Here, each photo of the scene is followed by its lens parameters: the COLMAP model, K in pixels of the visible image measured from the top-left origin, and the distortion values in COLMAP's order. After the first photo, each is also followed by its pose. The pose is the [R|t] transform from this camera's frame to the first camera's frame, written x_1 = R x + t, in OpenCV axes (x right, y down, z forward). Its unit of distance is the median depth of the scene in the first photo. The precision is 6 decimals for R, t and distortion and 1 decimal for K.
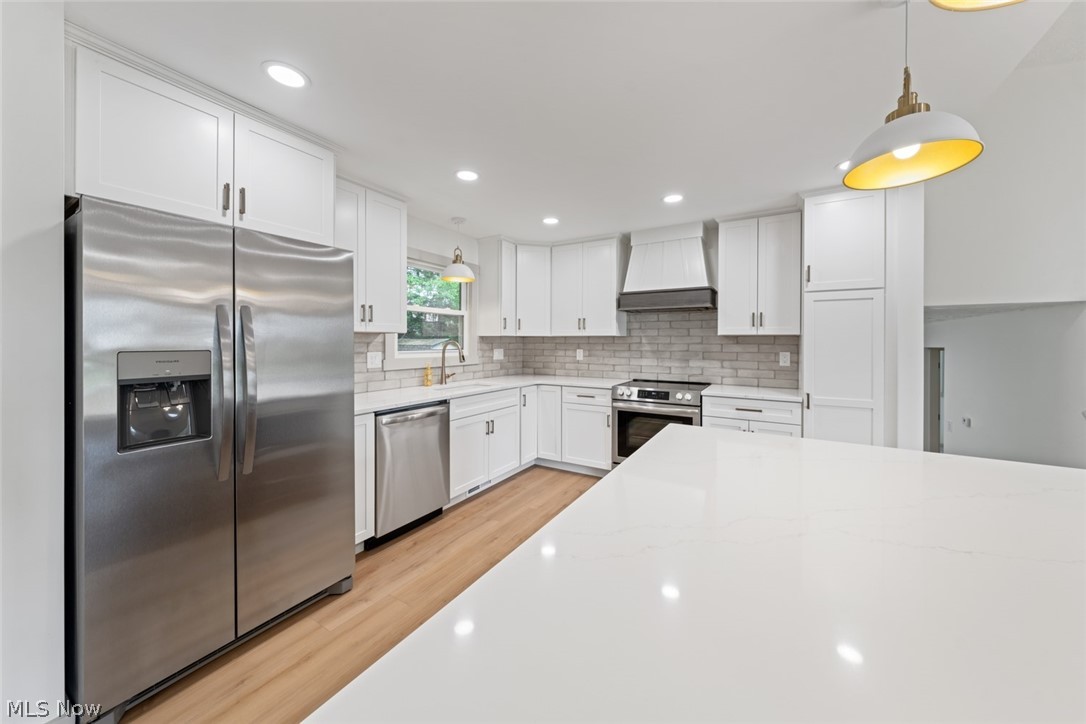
lens RADIAL K [[378.6, 0, 549.0], [0, 378.6, 340.7], [0, 0, 1]] dist [-0.000173, -0.000011]
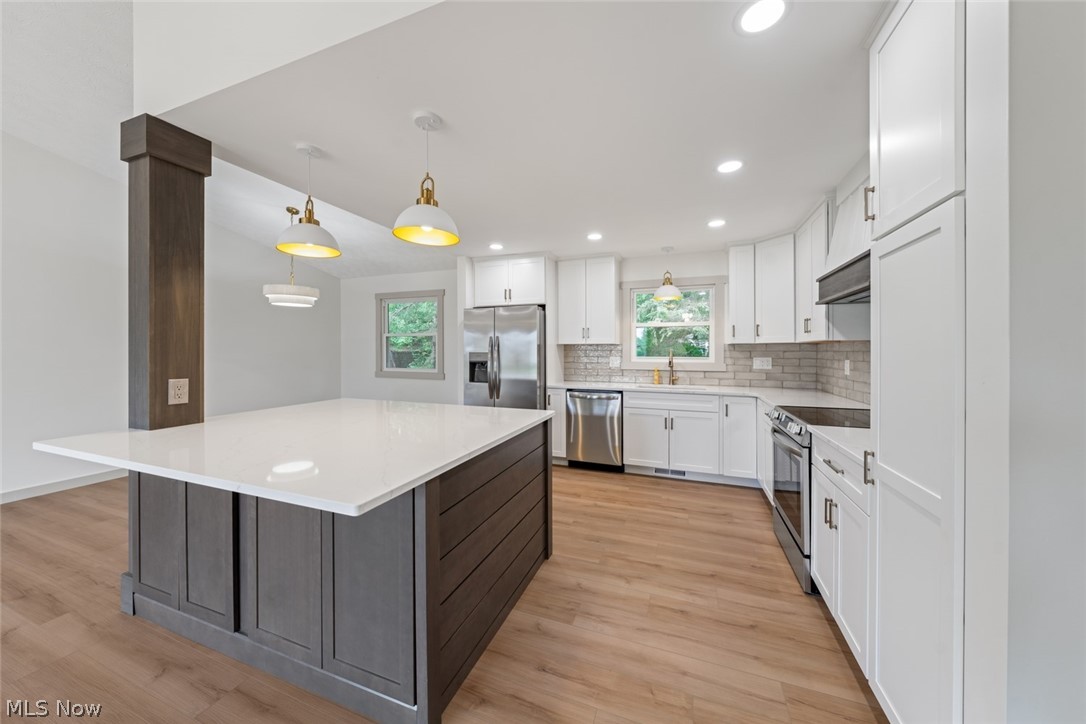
lens RADIAL K [[376.6, 0, 544.7], [0, 376.6, 353.5], [0, 0, 1]] dist [0.000098, 0.000006]
pose [[0.172809, 0.006089, -0.984937, 0.838273], [0.002922, 0.999973, 0.006695, 0.005094], [0.984951, -0.004035, 0.172786, 0.390258]]
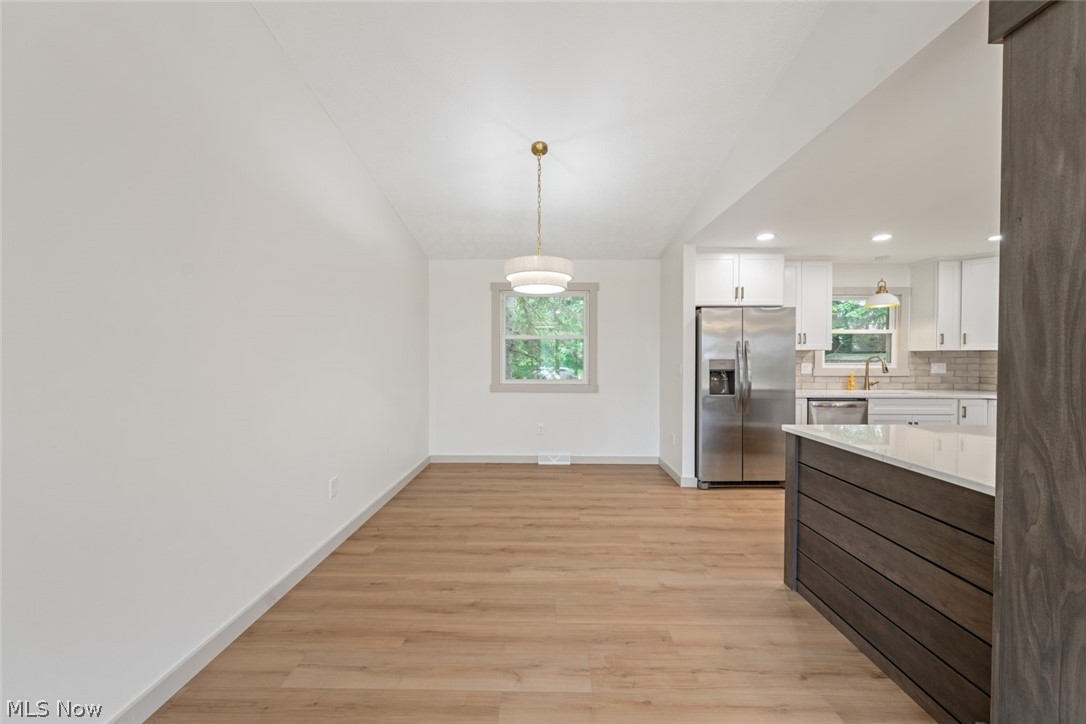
lens RADIAL K [[370.0, 0, 546.1], [0, 370.0, 363.2], [0, 0, 1]] dist [-0.000492, 0.000170]
pose [[0.509361, 0.012986, -0.860455, 0.235180], [0.003589, 0.999845, 0.017214, 0.000853], [0.860546, -0.011856, 0.509235, -0.544115]]
